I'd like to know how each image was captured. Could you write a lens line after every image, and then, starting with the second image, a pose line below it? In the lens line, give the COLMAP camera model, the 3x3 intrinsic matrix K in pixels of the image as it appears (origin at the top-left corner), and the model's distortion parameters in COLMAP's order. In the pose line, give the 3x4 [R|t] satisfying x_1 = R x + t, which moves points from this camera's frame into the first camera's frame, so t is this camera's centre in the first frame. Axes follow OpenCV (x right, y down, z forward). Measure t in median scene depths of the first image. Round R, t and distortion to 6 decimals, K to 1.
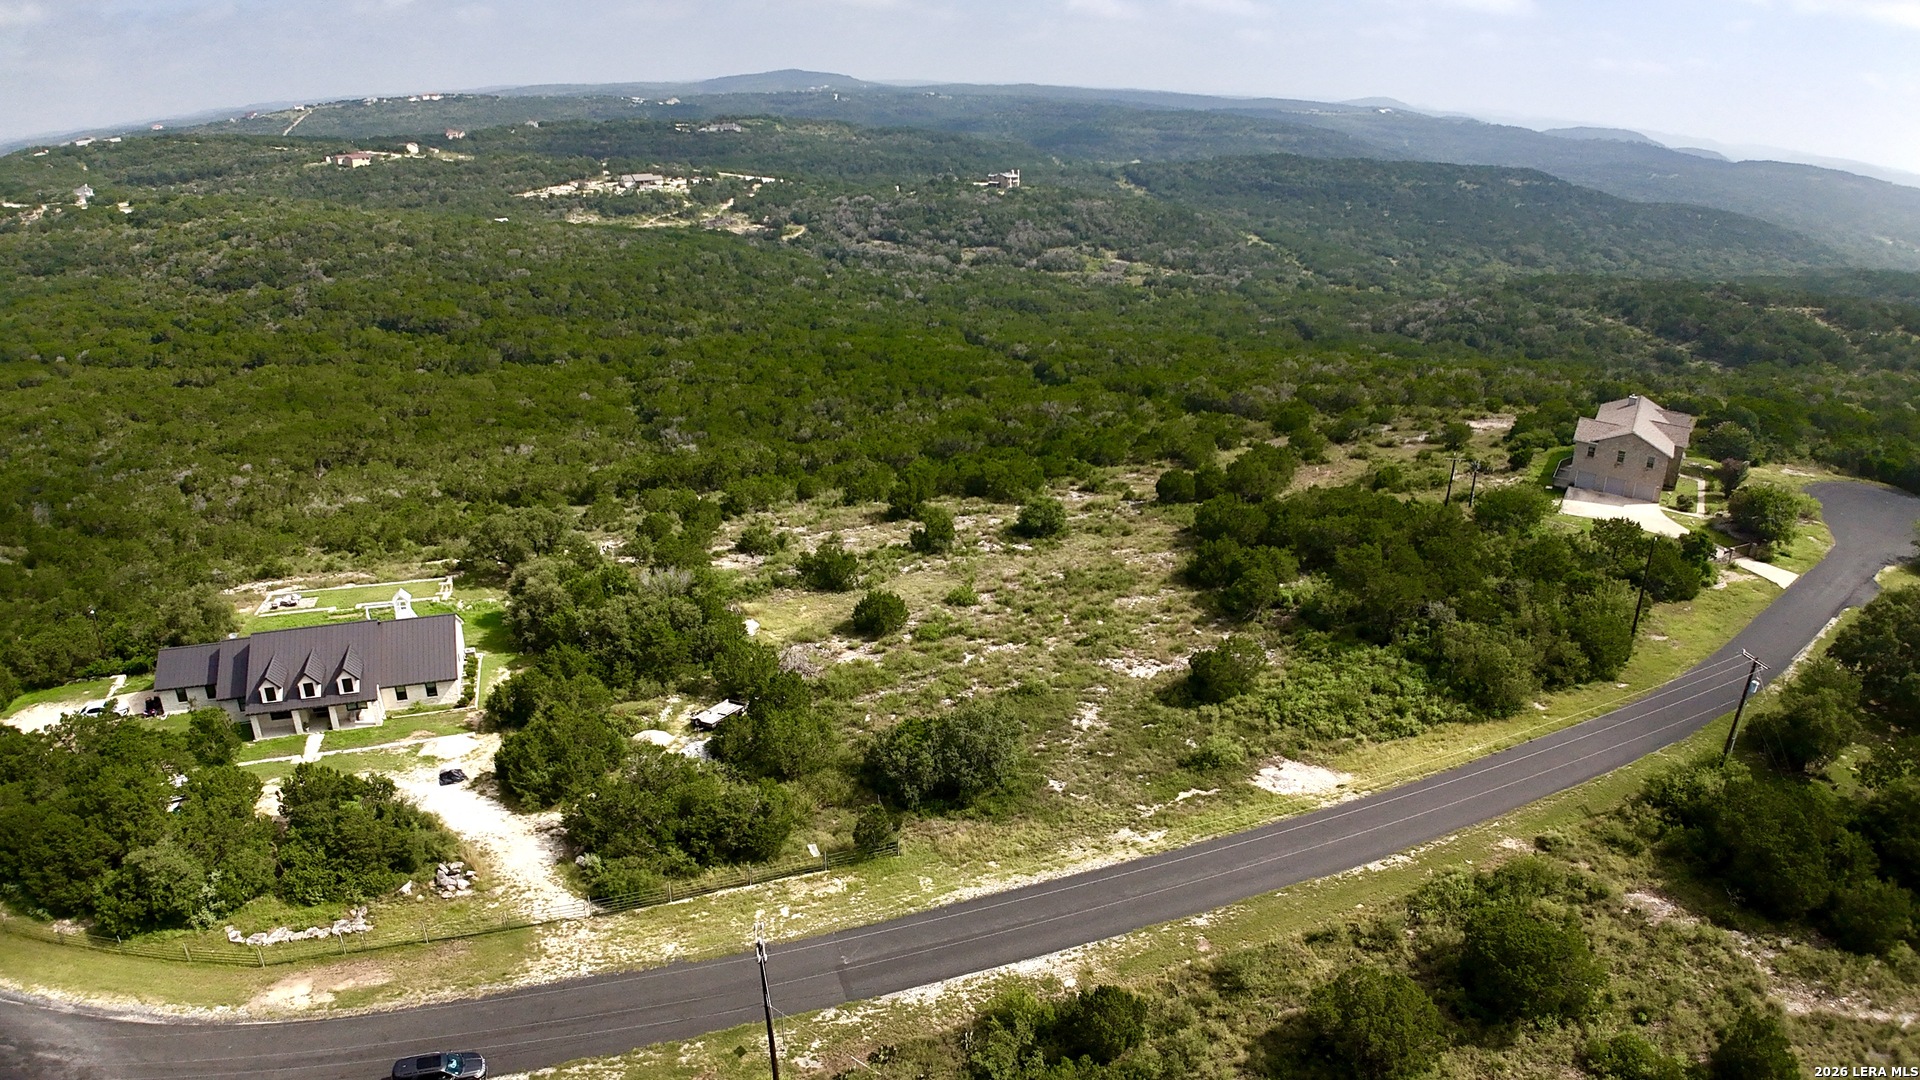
lens RADIAL K [[1178.6, 0, 958.3], [0, 1178.6, 541.1], [0, 0, 1]] dist [-0.169831, 0.005625]
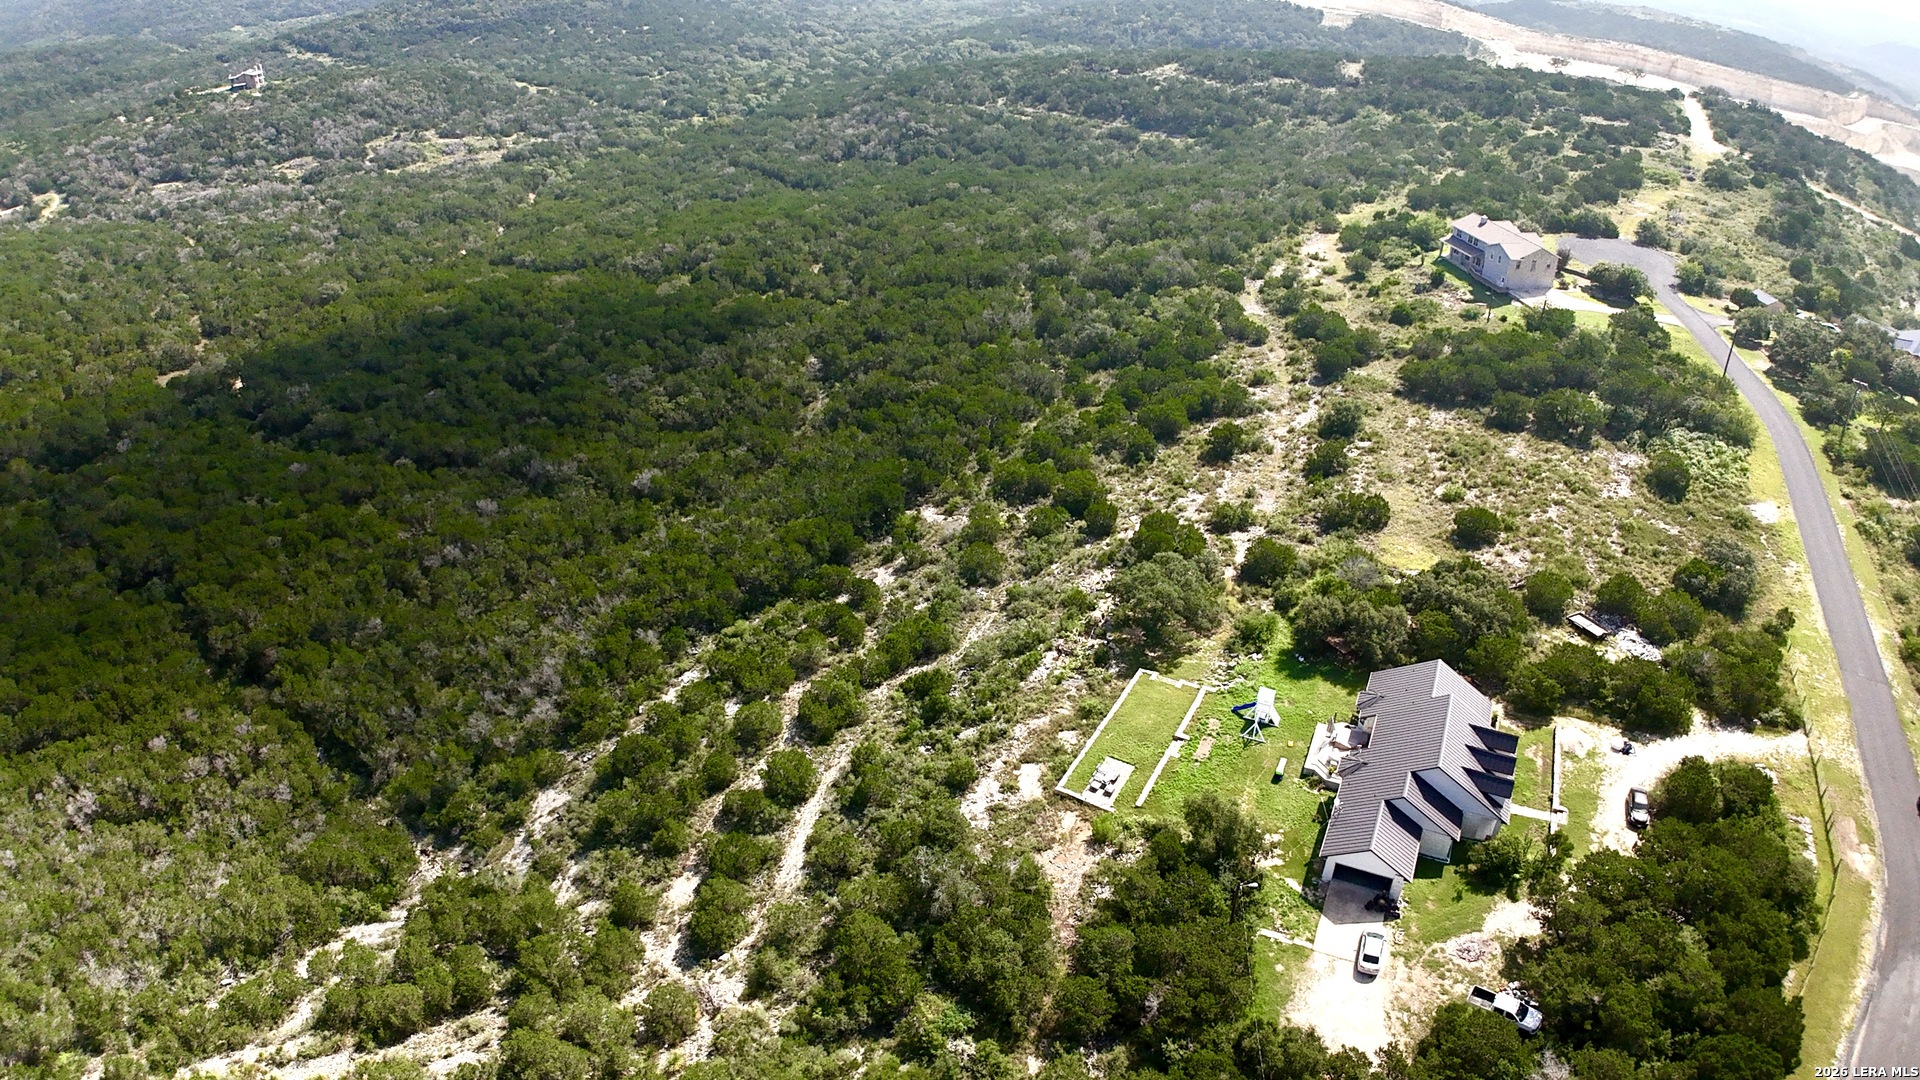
lens RADIAL K [[1181.5, 0, 958.0], [0, 1181.5, 542.4], [0, 0, 1]] dist [-0.190440, 0.028195]
pose [[0.698443, -0.377108, 0.608250, -0.248348], [0.266543, 0.925832, 0.267938, -0.082097], [-0.664178, -0.025014, 0.747156, 0.087726]]
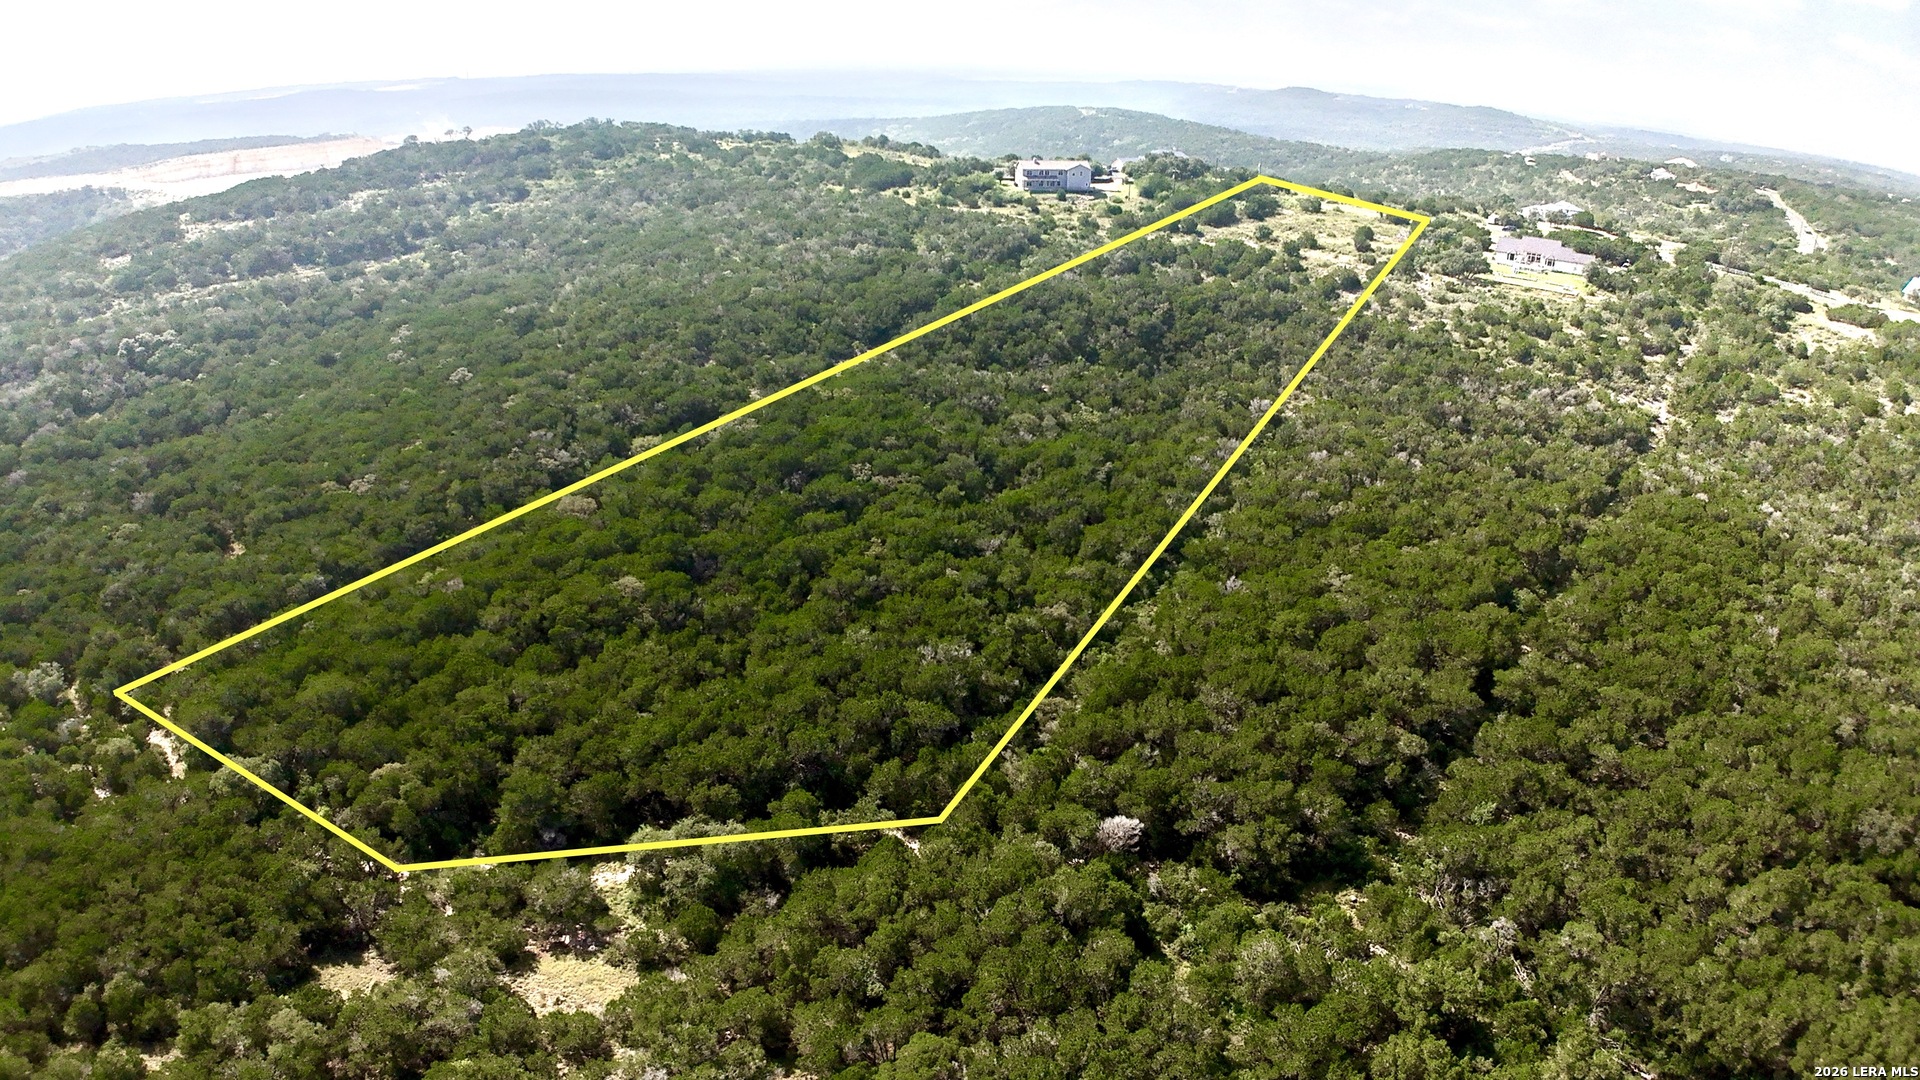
lens RADIAL K [[1186.7, 0, 964.0], [0, 1186.7, 538.4], [0, 0, 1]] dist [-0.192567, 0.028636]
pose [[-0.671259, -0.317717, 0.669677, -0.322718], [0.244620, 0.757901, 0.604770, -0.278937], [-0.699695, 0.569774, -0.431028, 0.694088]]
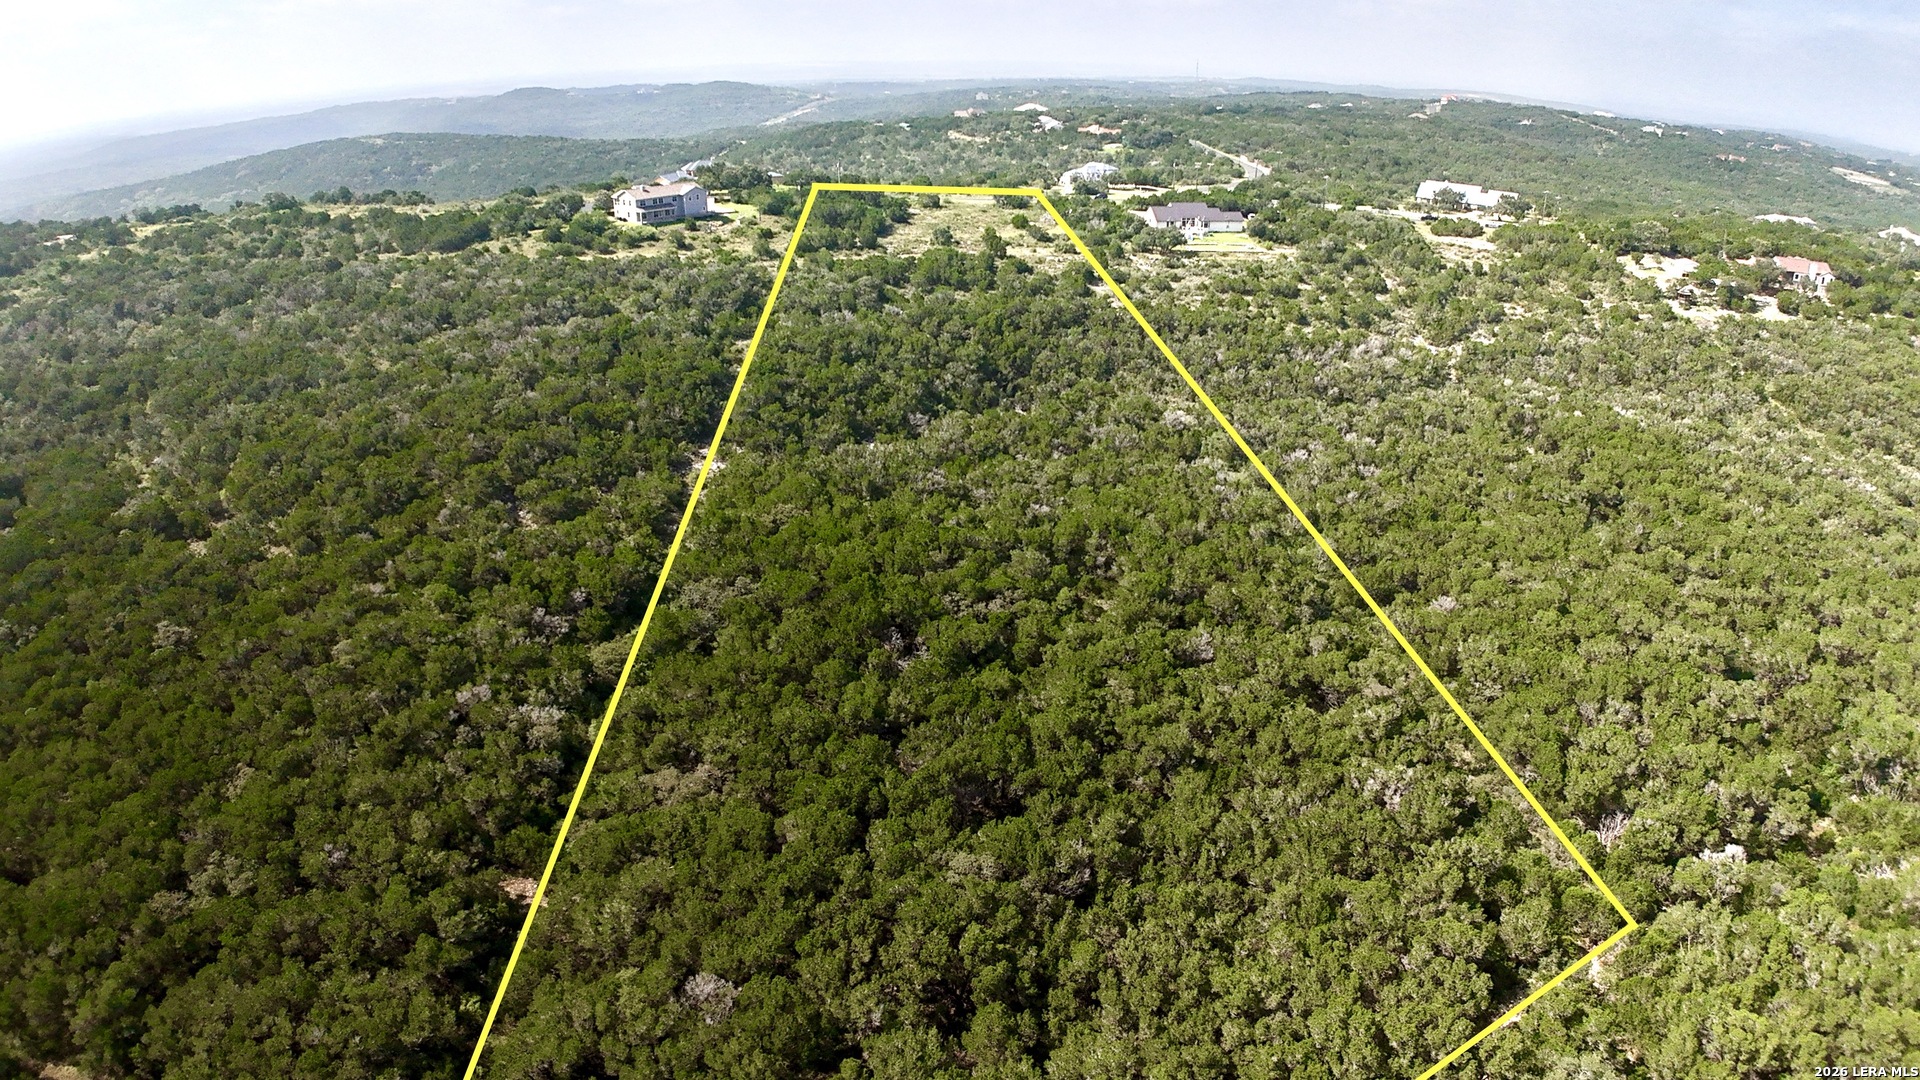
lens RADIAL K [[1181.3, 0, 962.5], [0, 1181.3, 544.8], [0, 0, 1]] dist [-0.190047, 0.027232]
pose [[-0.986432, -0.084648, 0.140667, -0.082146], [0.039777, 0.708066, 0.705025, -0.291224], [-0.159280, 0.701055, -0.695091, 0.734560]]
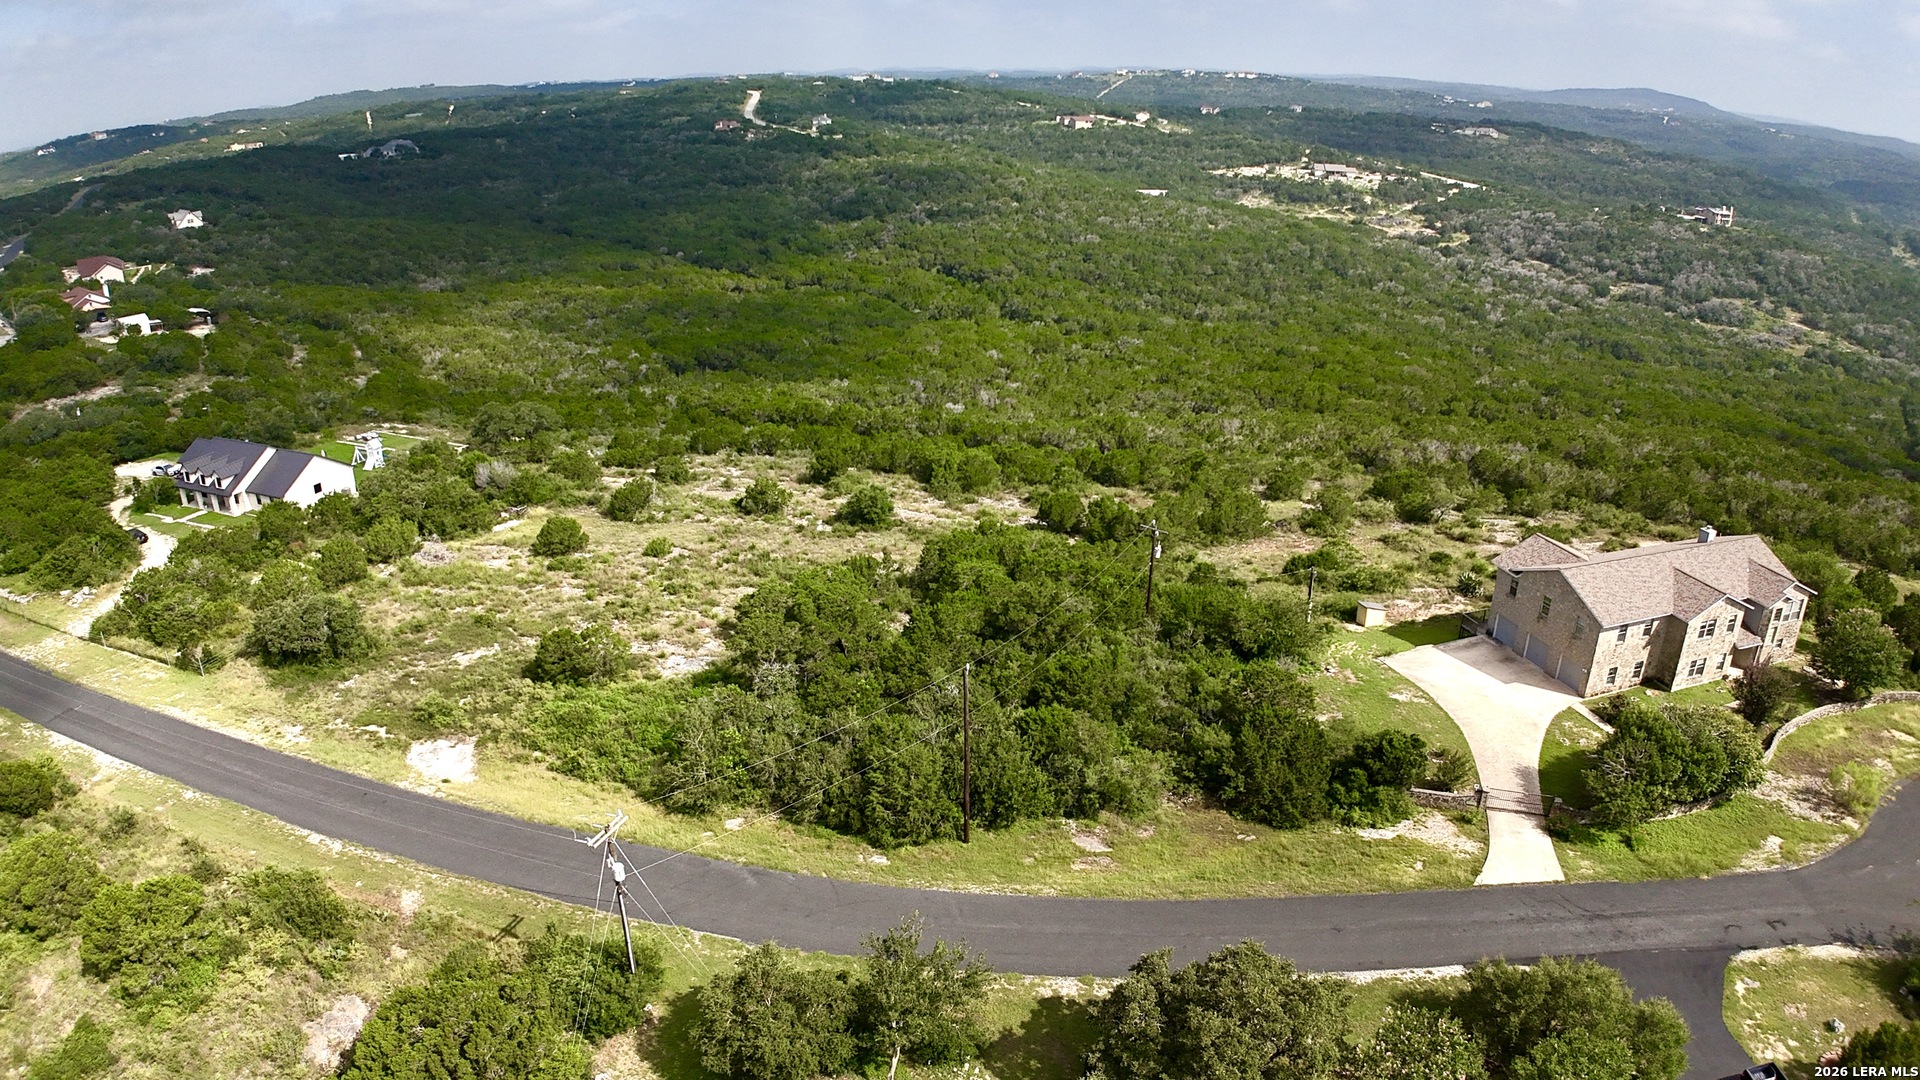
lens RADIAL K [[1181.5, 0, 958.0], [0, 1181.5, 542.4], [0, 0, 1]] dist [-0.190440, 0.028195]
pose [[0.768994, 0.231070, -0.596033, 0.169229], [-0.226506, 0.970384, 0.083963, -0.021131], [0.597782, 0.070438, 0.798558, 0.074550]]
